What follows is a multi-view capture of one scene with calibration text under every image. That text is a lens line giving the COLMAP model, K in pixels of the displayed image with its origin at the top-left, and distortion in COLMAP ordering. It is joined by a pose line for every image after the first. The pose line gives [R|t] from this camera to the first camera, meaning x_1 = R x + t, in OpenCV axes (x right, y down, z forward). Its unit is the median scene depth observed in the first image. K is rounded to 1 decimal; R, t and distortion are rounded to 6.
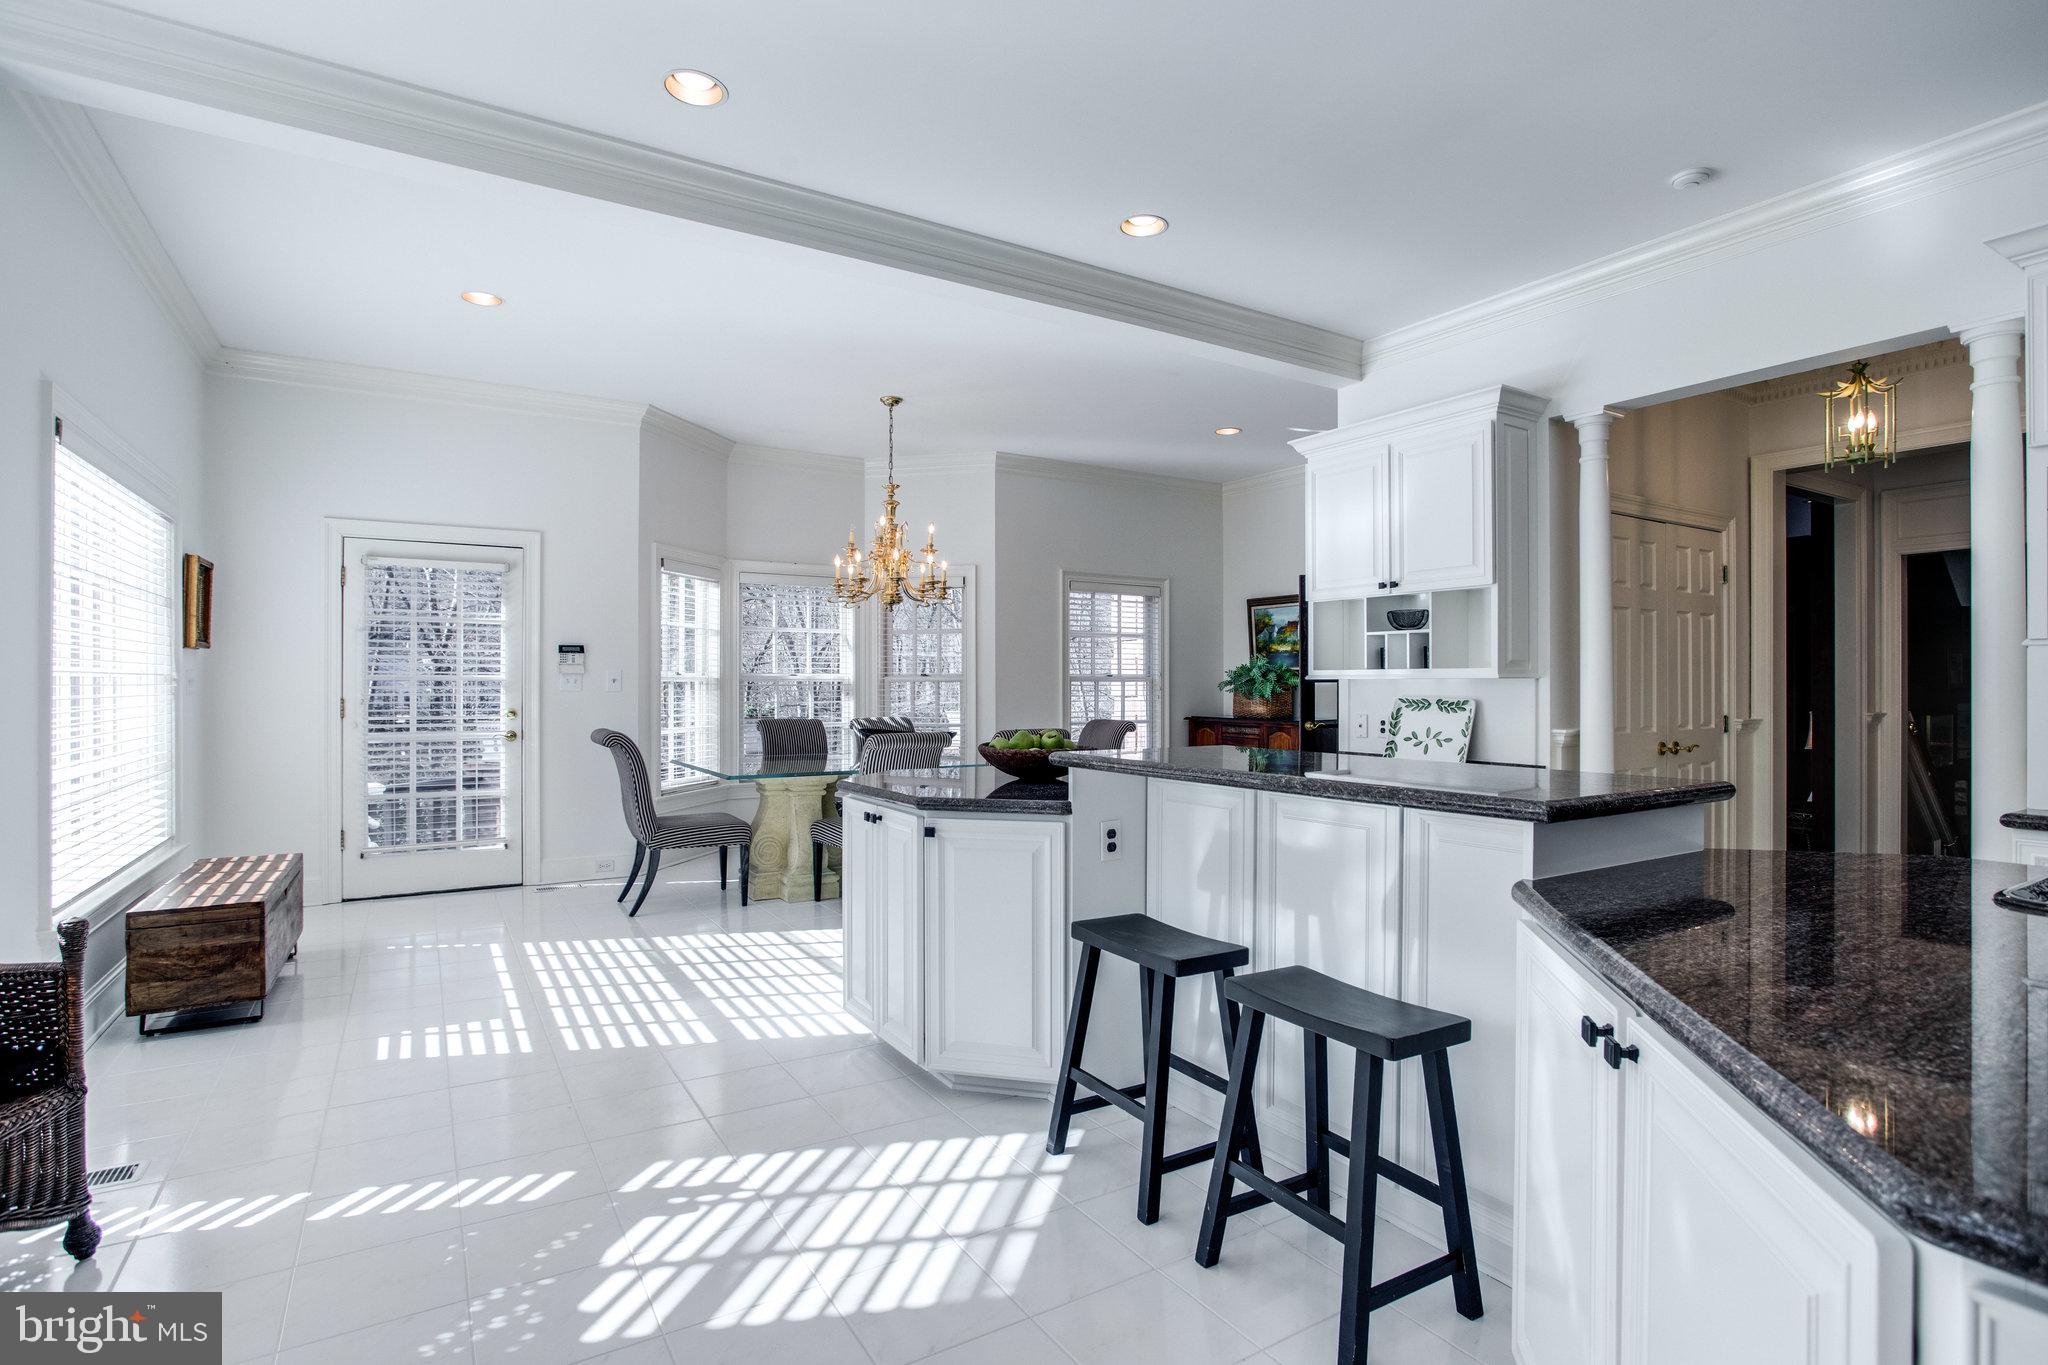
lens RADIAL K [[997.2, 0, 1039.4], [0, 997.2, 682.3], [0, 0, 1]] dist [-0.041841, 0.000417]
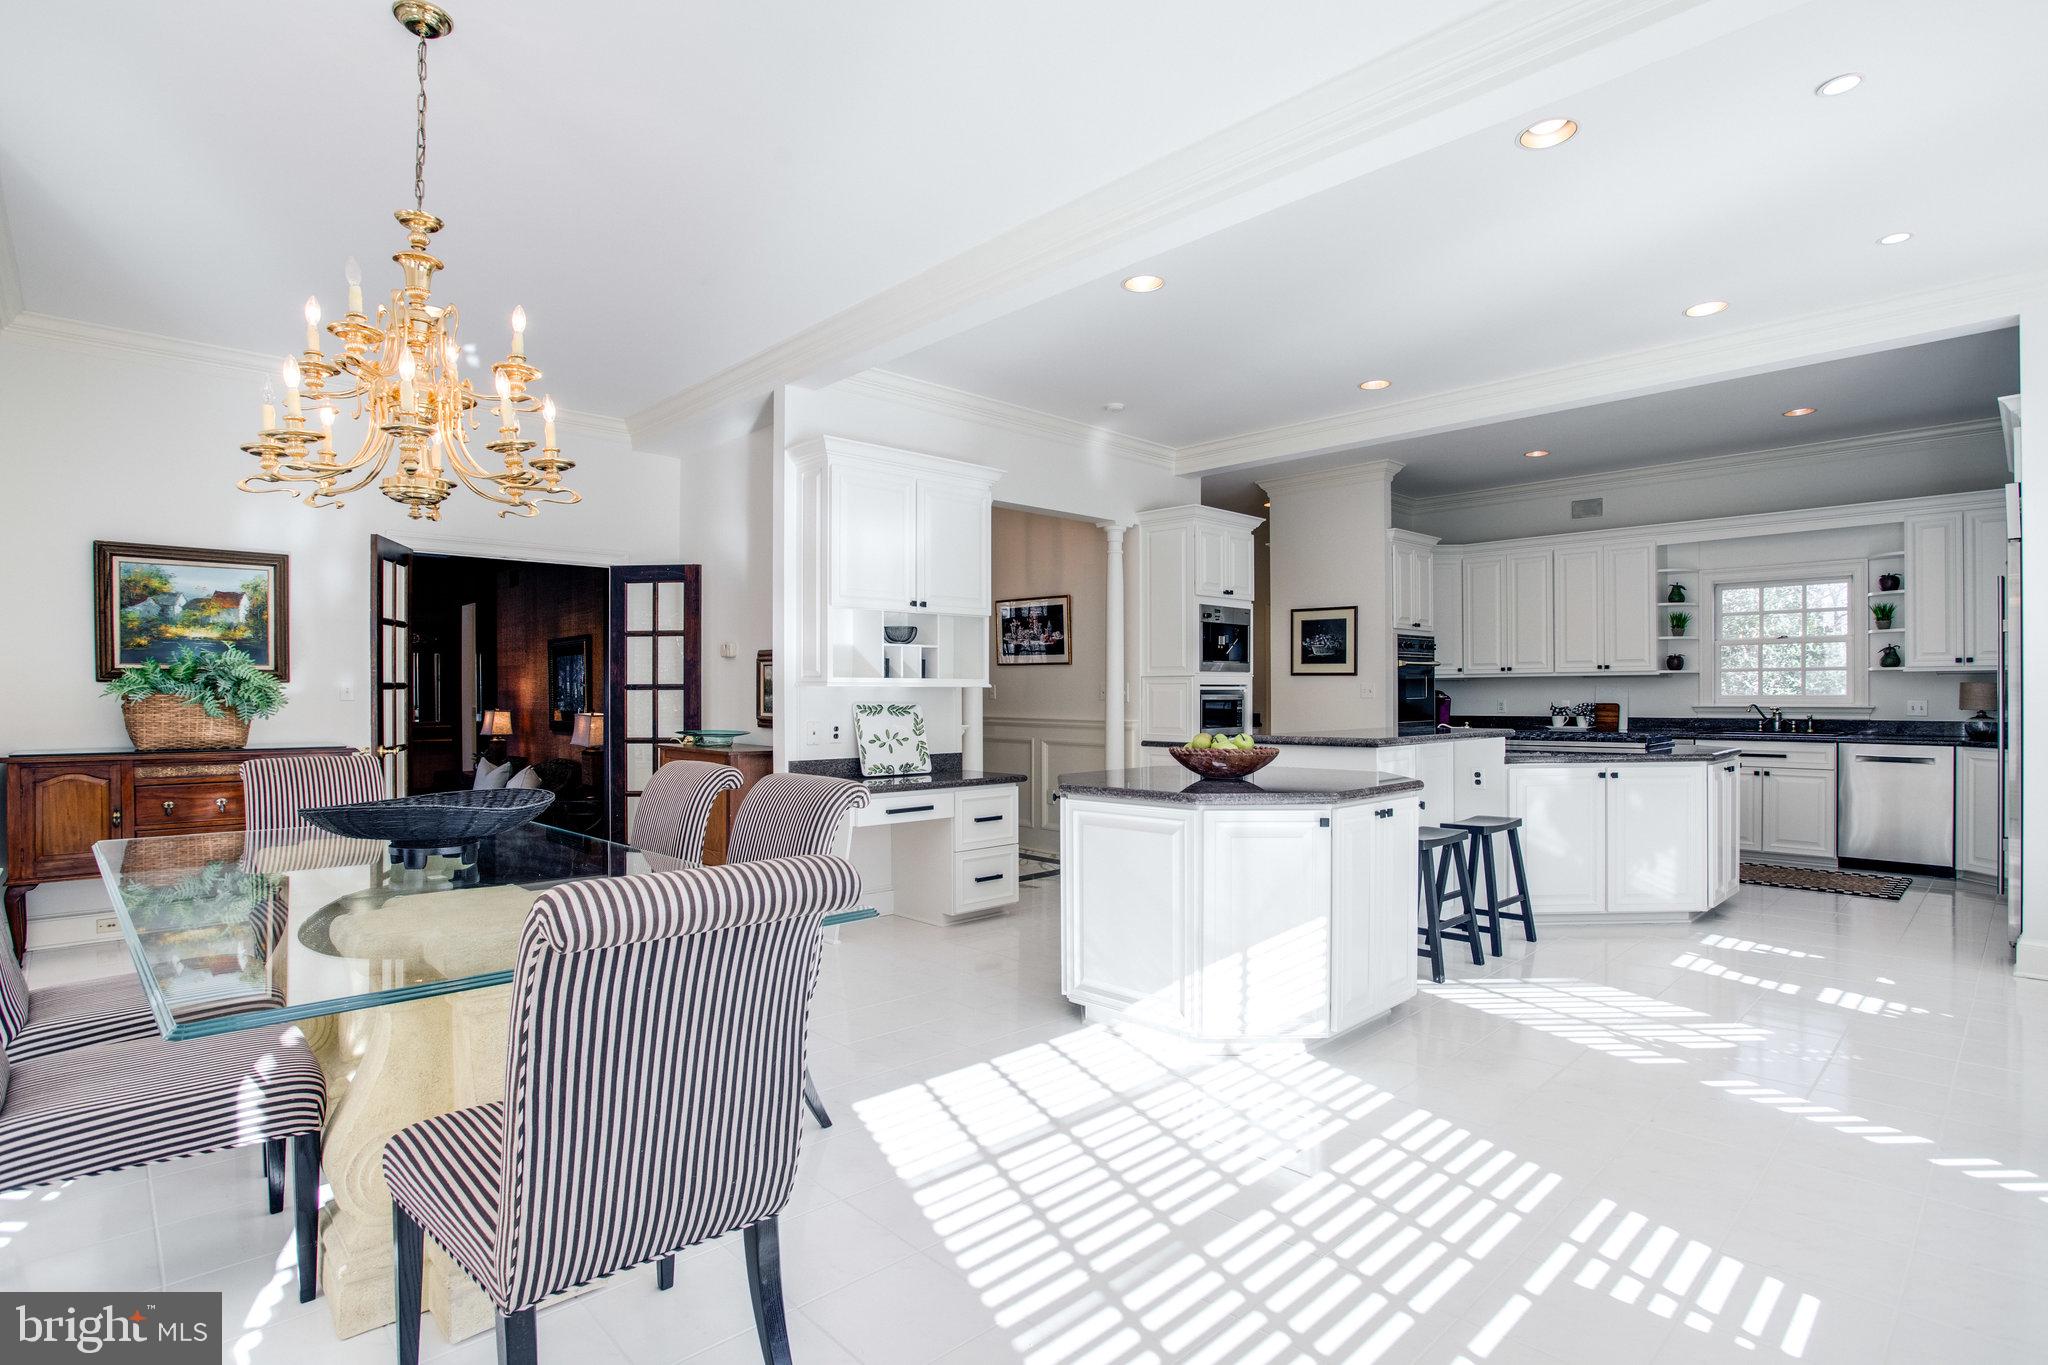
lens RADIAL K [[997.2, 0, 1044.3], [0, 997.2, 686.2], [0, 0, 1]] dist [-0.041841, 0.000417]
pose [[-0.205733, 0.010407, 0.978553, -1.107878], [-0.000417, 0.999942, -0.010722, 0.010594], [-0.978608, -0.002614, -0.205717, 1.514832]]
